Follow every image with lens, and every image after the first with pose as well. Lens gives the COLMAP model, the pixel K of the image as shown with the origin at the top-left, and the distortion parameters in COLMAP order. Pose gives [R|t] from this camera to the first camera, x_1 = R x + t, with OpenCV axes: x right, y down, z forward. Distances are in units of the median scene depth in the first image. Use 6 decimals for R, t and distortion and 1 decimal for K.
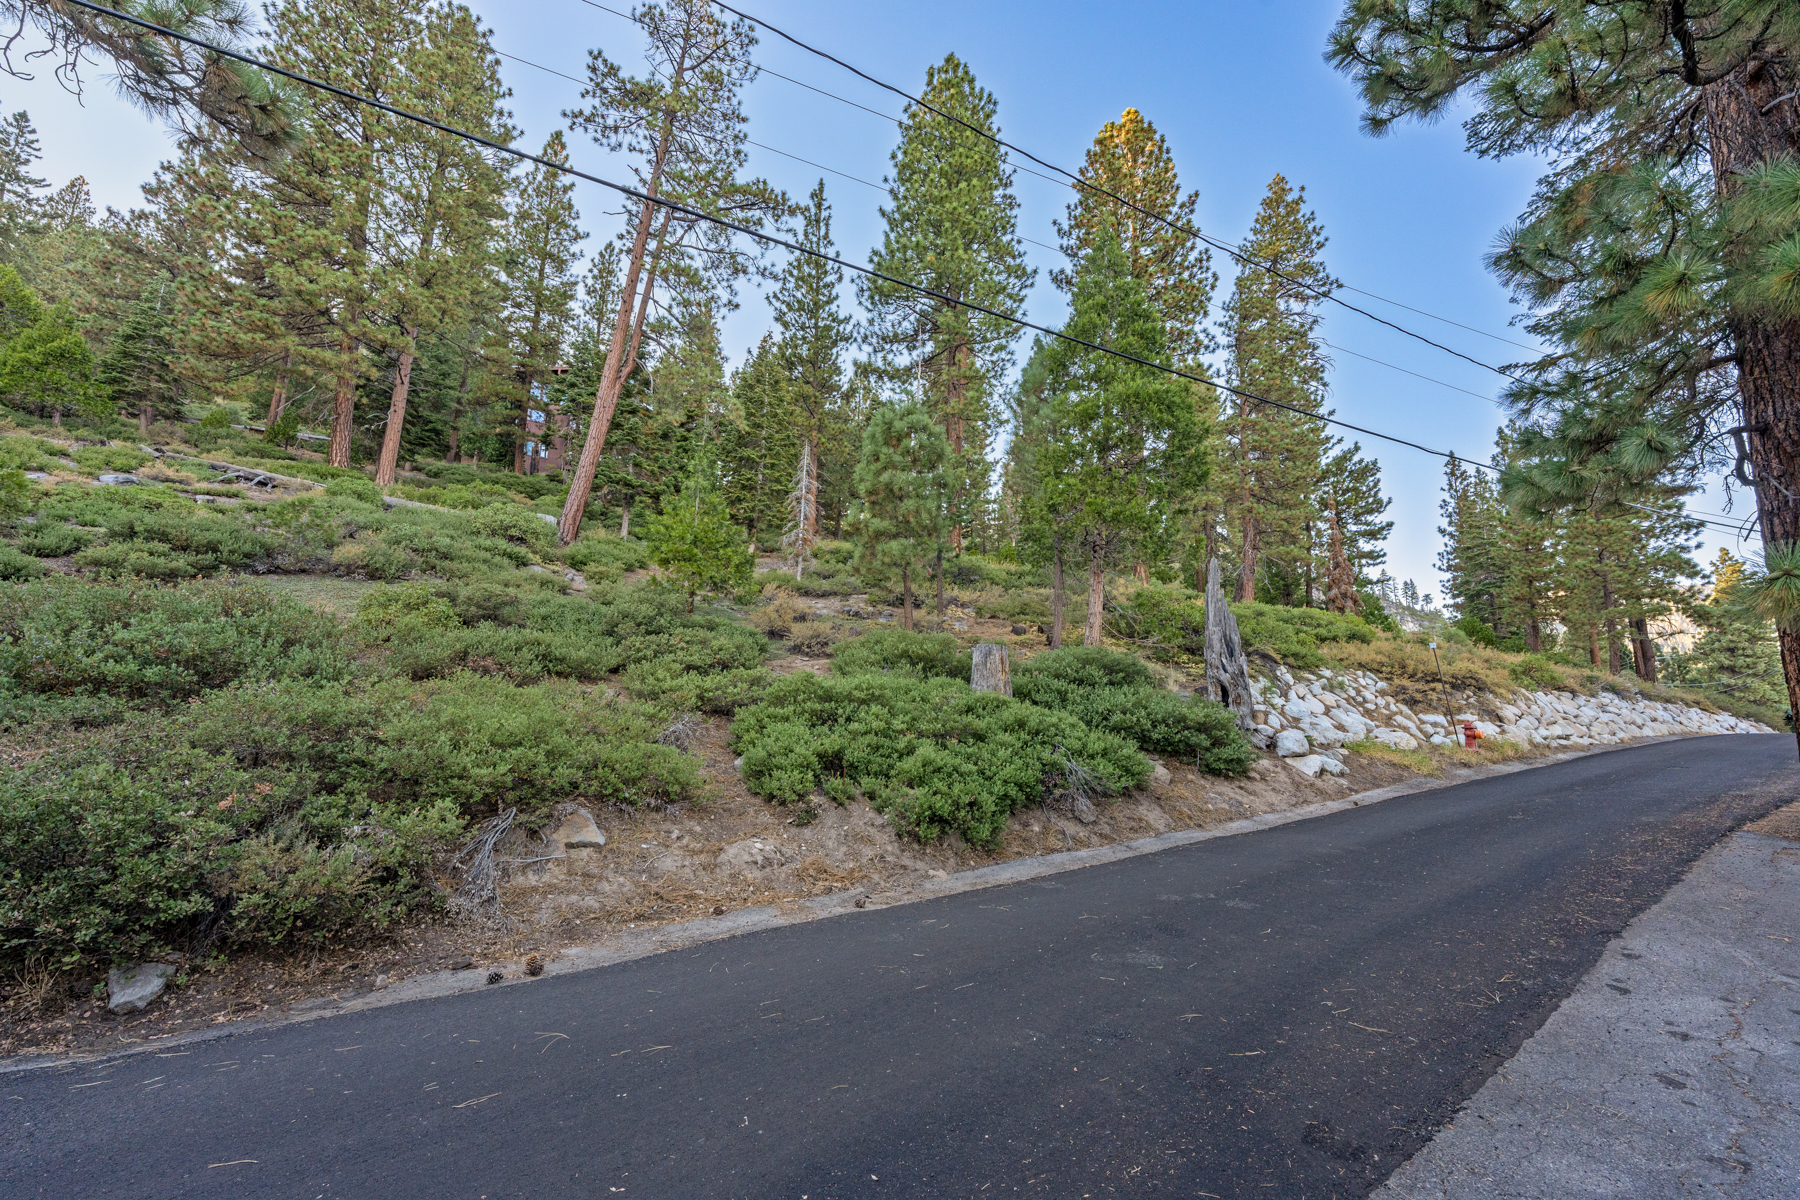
lens RADIAL K [[713.8, 0, 900.0], [0, 713.8, 600.0], [0, 0, 1]] dist [-0.000822, -0.000364]
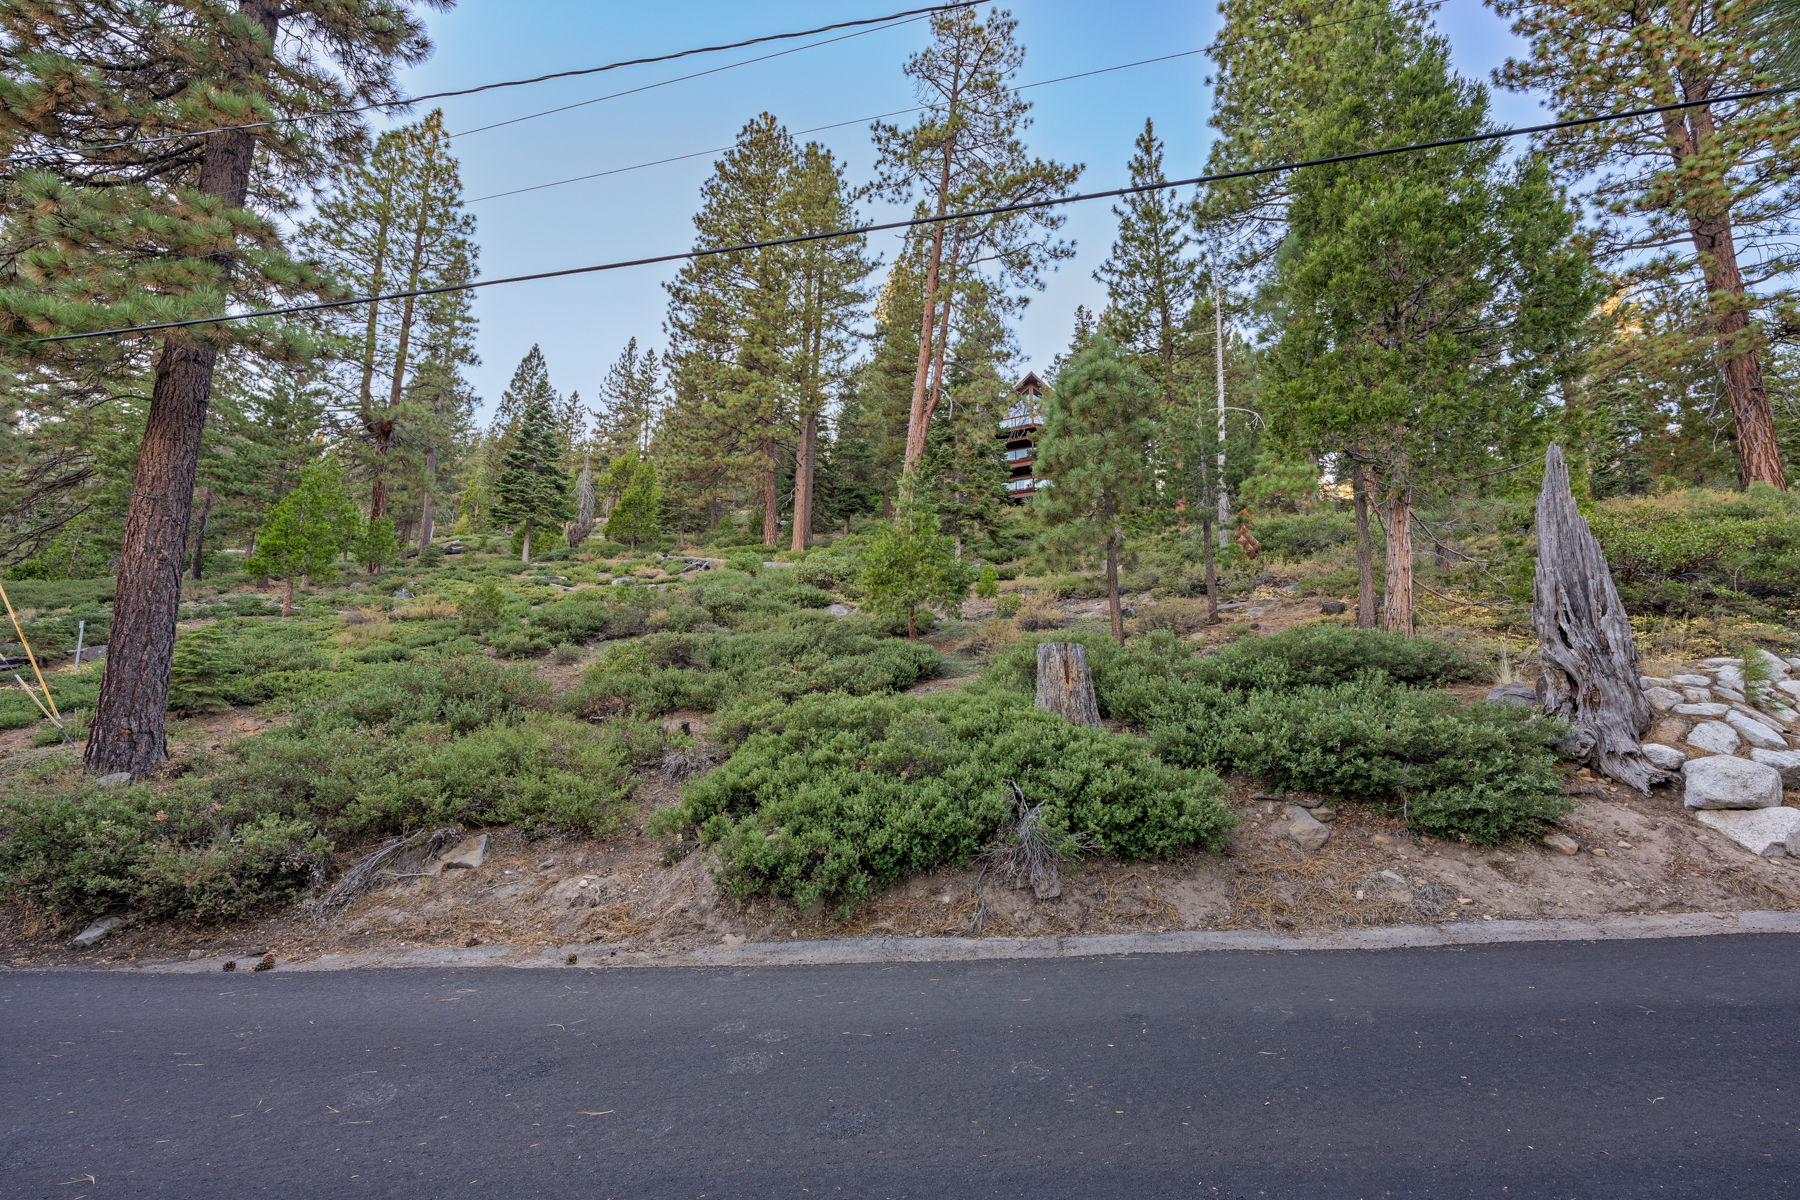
lens RADIAL K [[744.9, 0, 900.0], [0, 744.9, 600.0], [0, 0, 1]] dist [-0.007526, 0.000700]
pose [[0.777844, -0.131562, -0.614533, 0.598013], [0.121391, 0.990880, -0.058482, 0.052154], [0.616622, -0.029109, 0.786721, 0.347779]]
